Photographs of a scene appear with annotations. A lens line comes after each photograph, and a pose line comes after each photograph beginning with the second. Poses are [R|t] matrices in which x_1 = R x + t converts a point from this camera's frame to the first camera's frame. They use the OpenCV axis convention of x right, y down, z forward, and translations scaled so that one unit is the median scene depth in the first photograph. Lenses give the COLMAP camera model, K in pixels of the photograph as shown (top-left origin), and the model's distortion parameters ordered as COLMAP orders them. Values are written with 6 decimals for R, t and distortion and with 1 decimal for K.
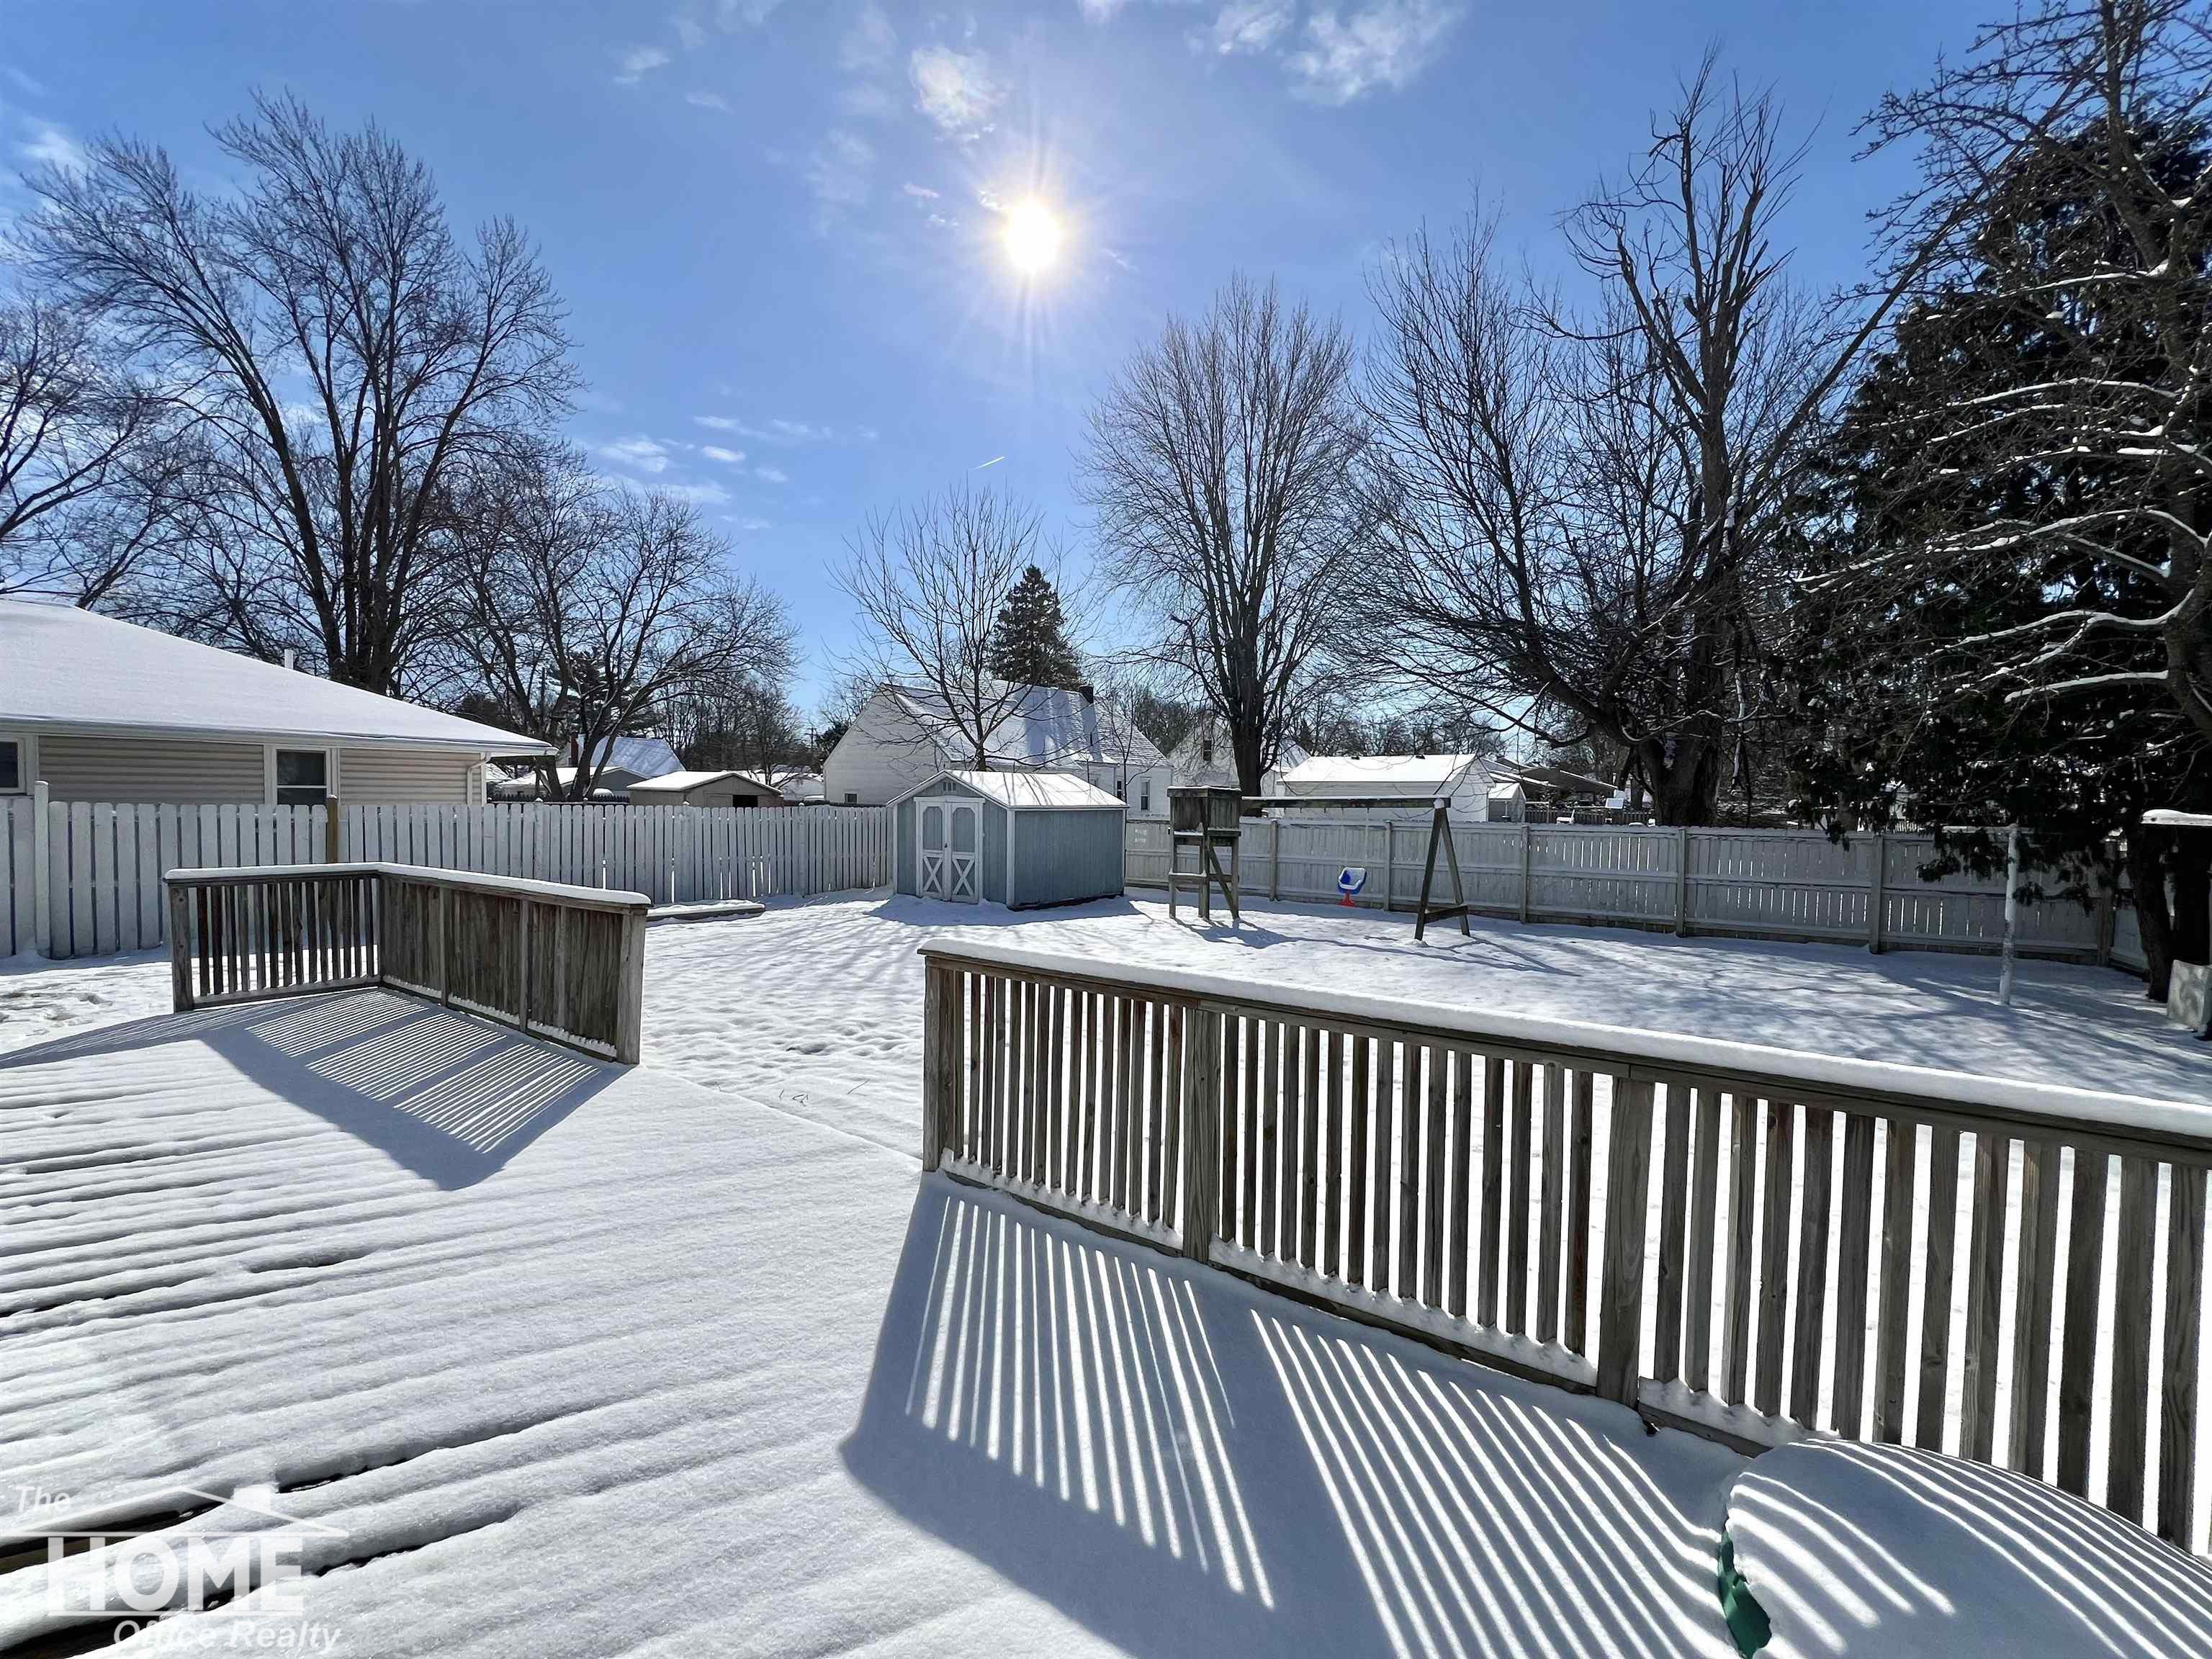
lens RADIAL K [[881.6, 0, 1108.8], [0, 881.6, 832.3], [0, 0, 1]] dist [0.000028, -0.000216]
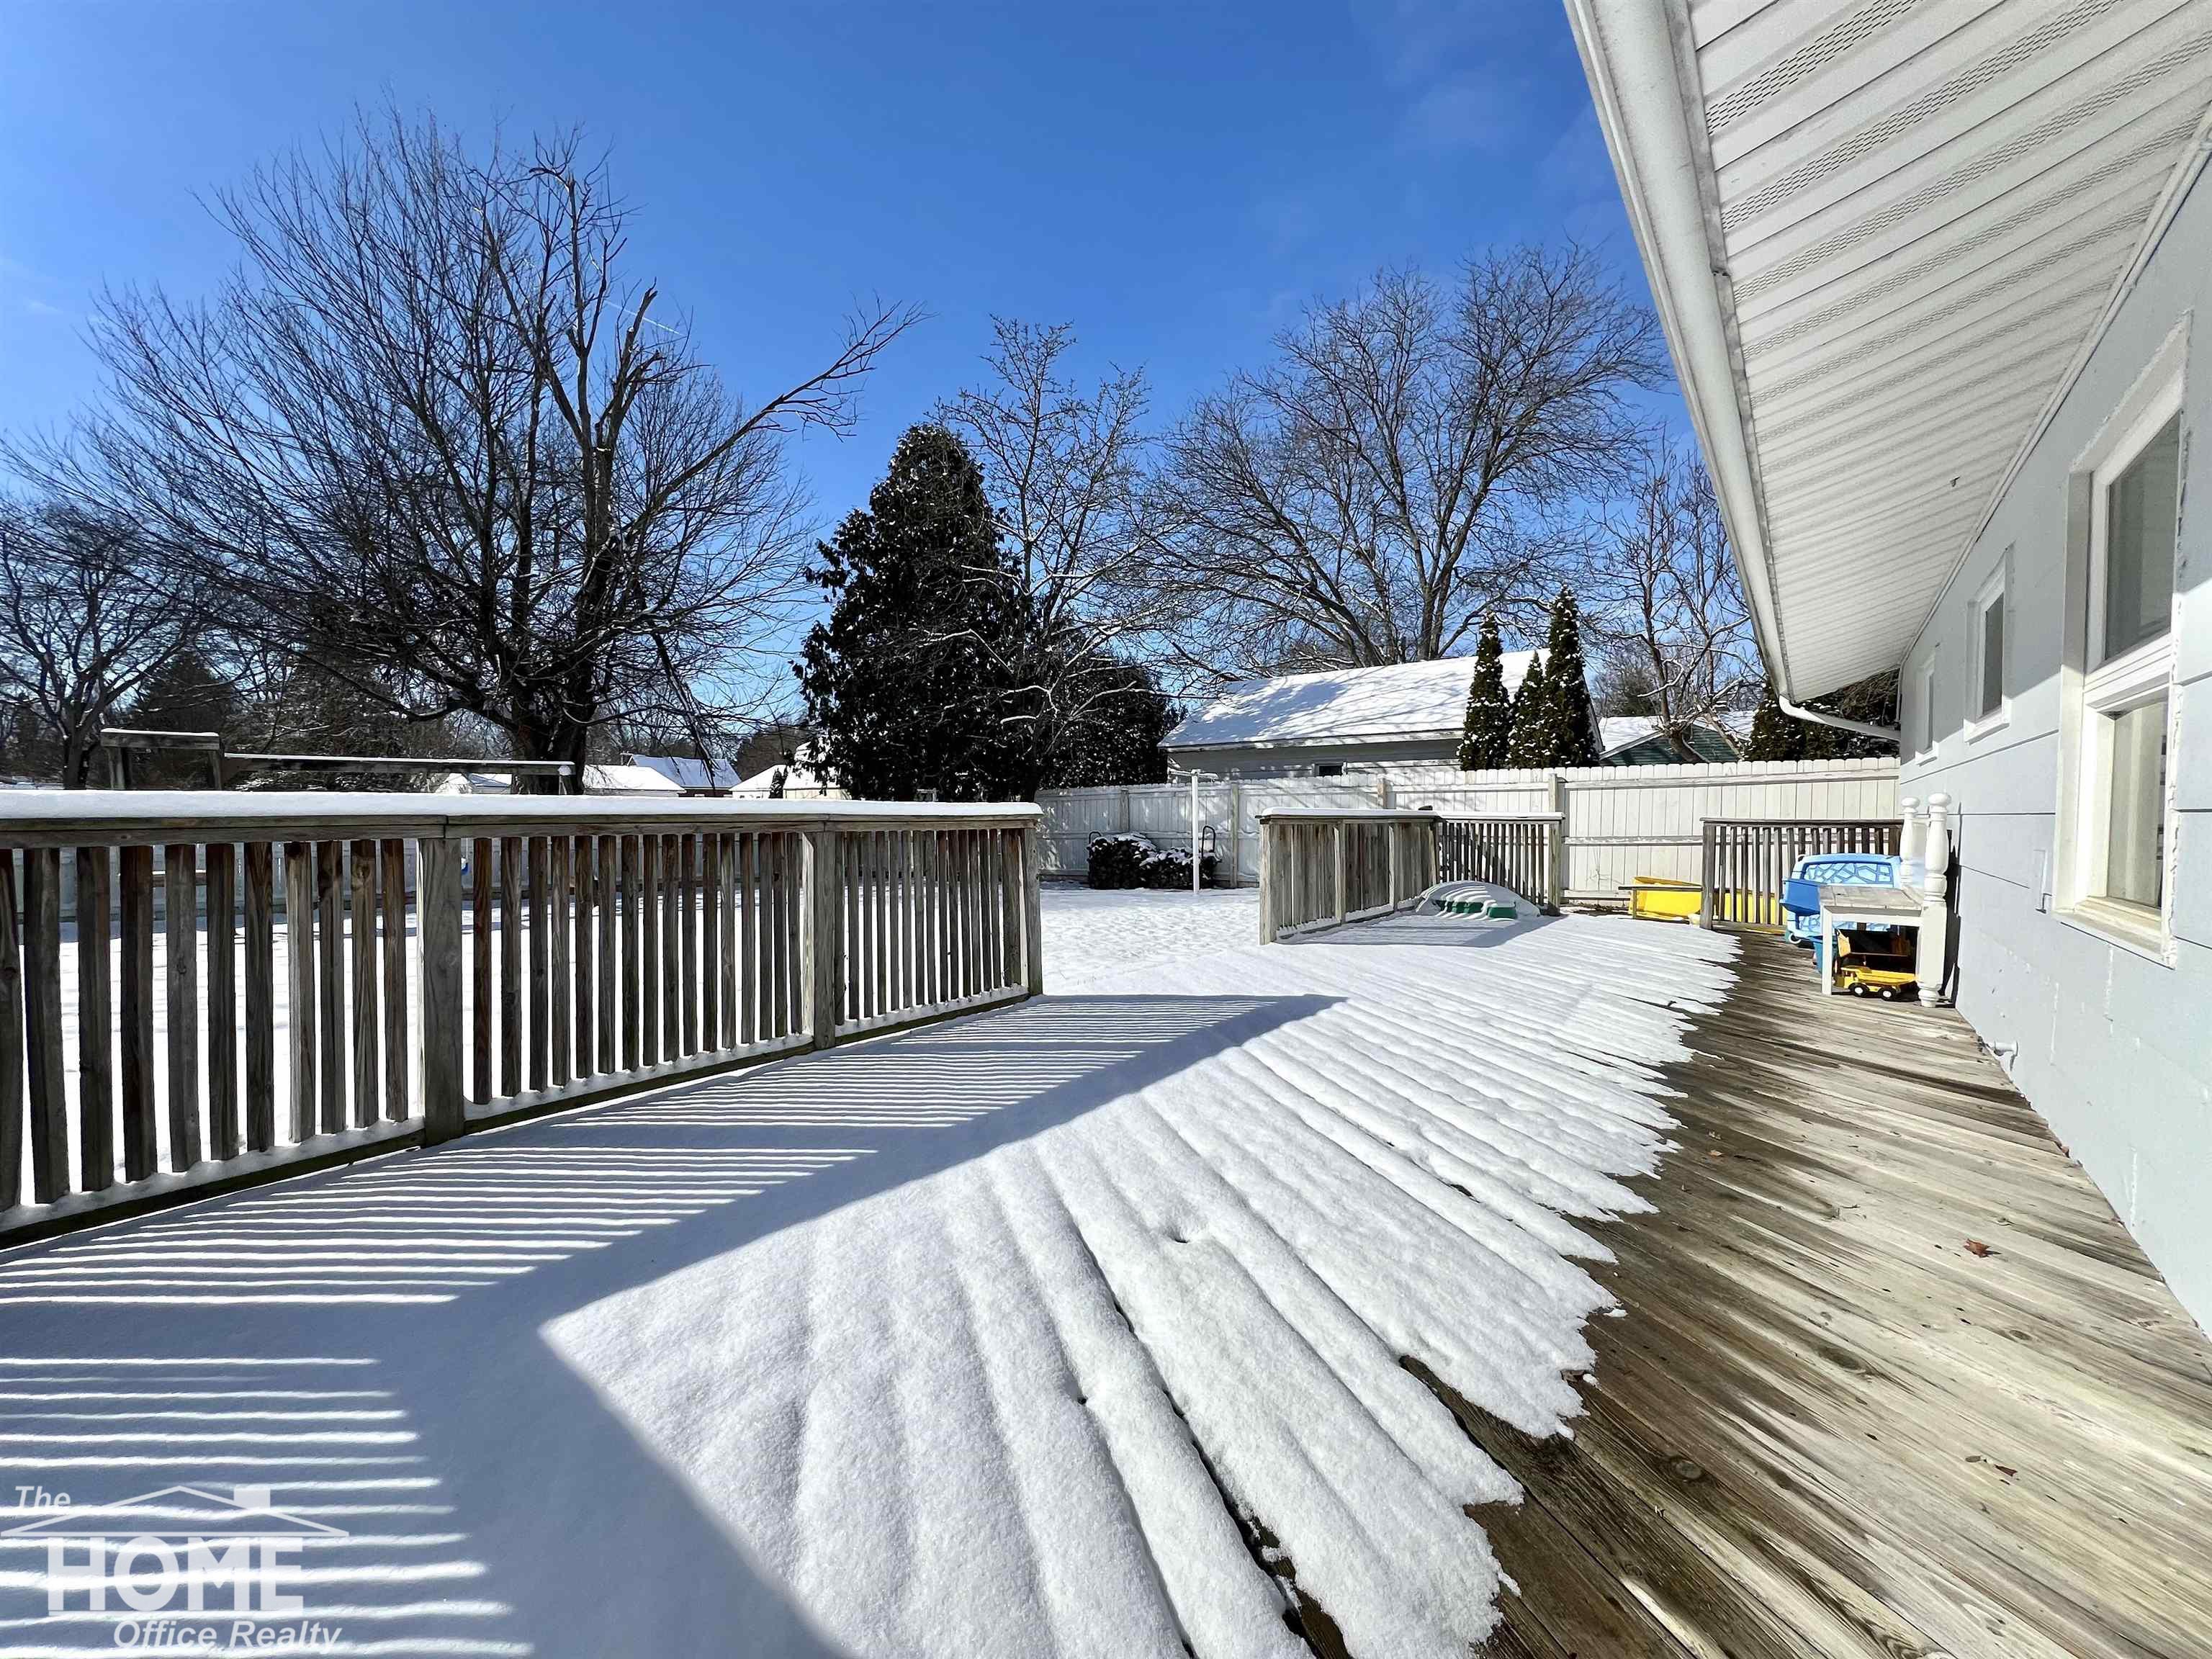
lens RADIAL K [[881.6, 0, 1108.8], [0, 881.6, 832.3], [0, 0, 1]] dist [0.000028, -0.000216]
pose [[0.076559, -0.031903, 0.996555, -0.467045], [0.036901, 0.998894, 0.029143, 0.024593], [-0.996382, 0.034543, 0.077651, 0.280177]]
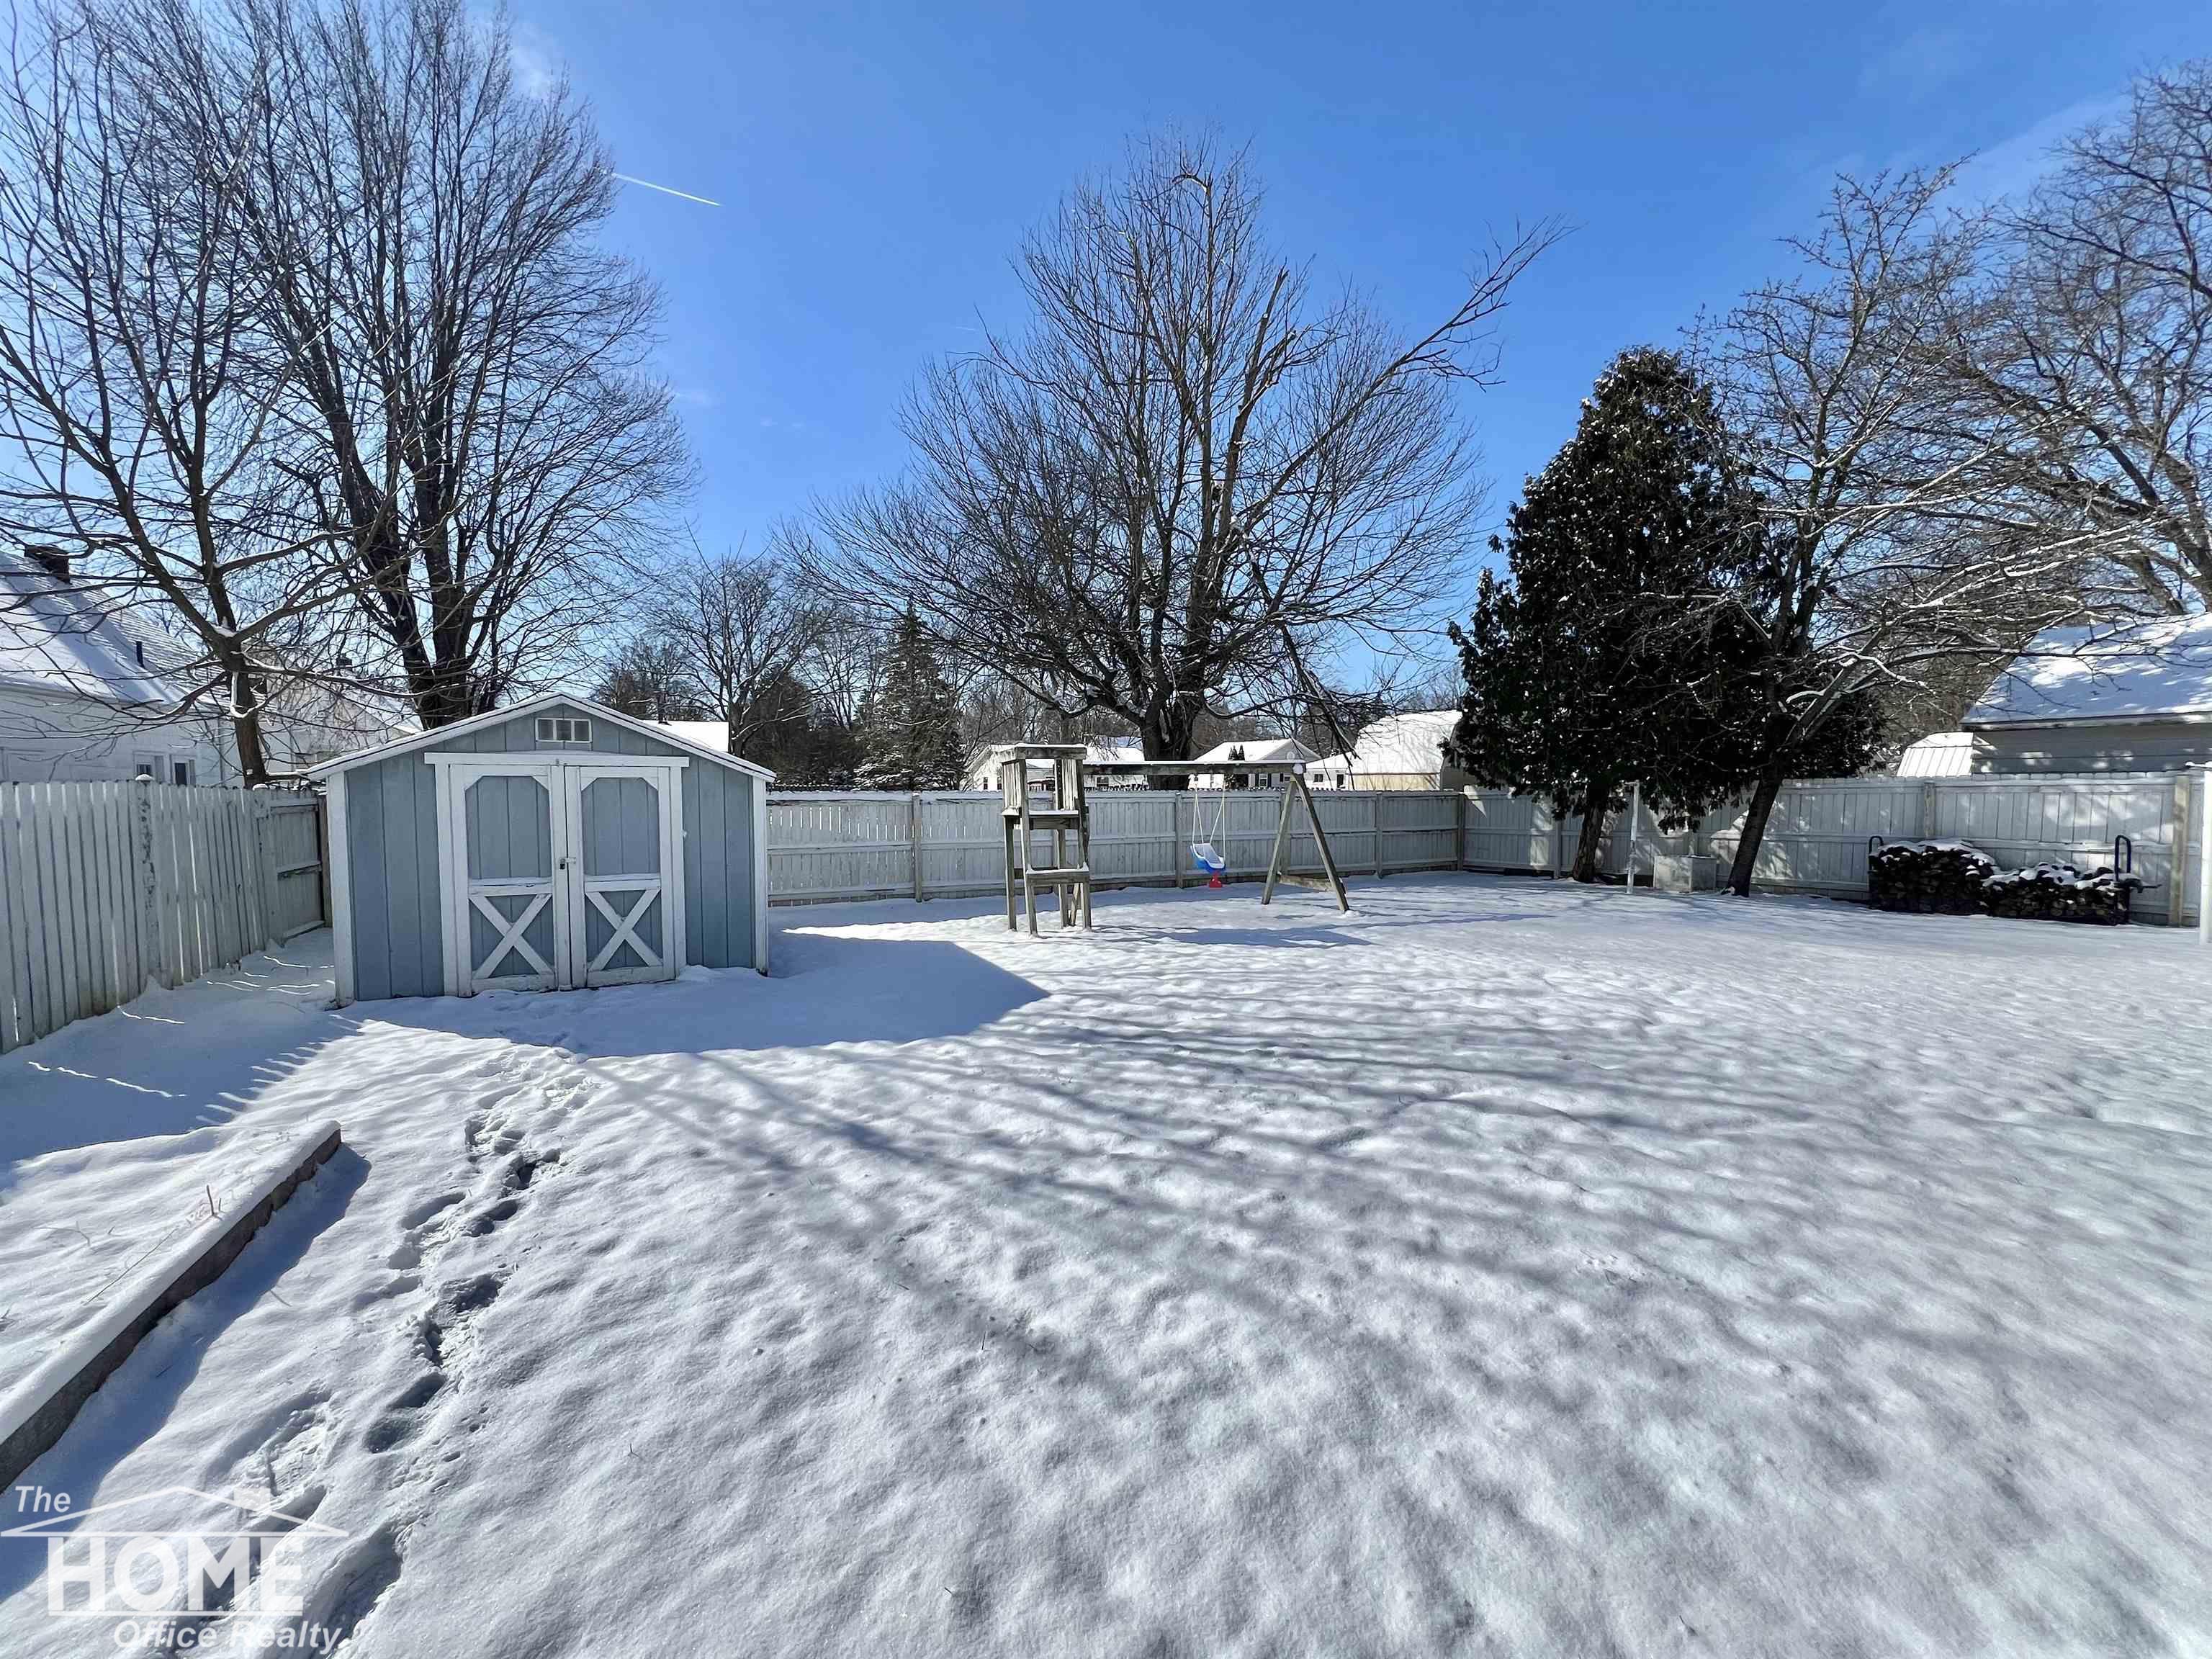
lens RADIAL K [[881.6, 0, 1108.8], [0, 881.6, 832.3], [0, 0, 1]] dist [0.000028, -0.000216]
pose [[0.486478, -0.056950, 0.871835, -0.480444], [0.035712, 0.998336, 0.045287, -0.012281], [-0.872963, 0.009104, 0.487702, 0.605972]]
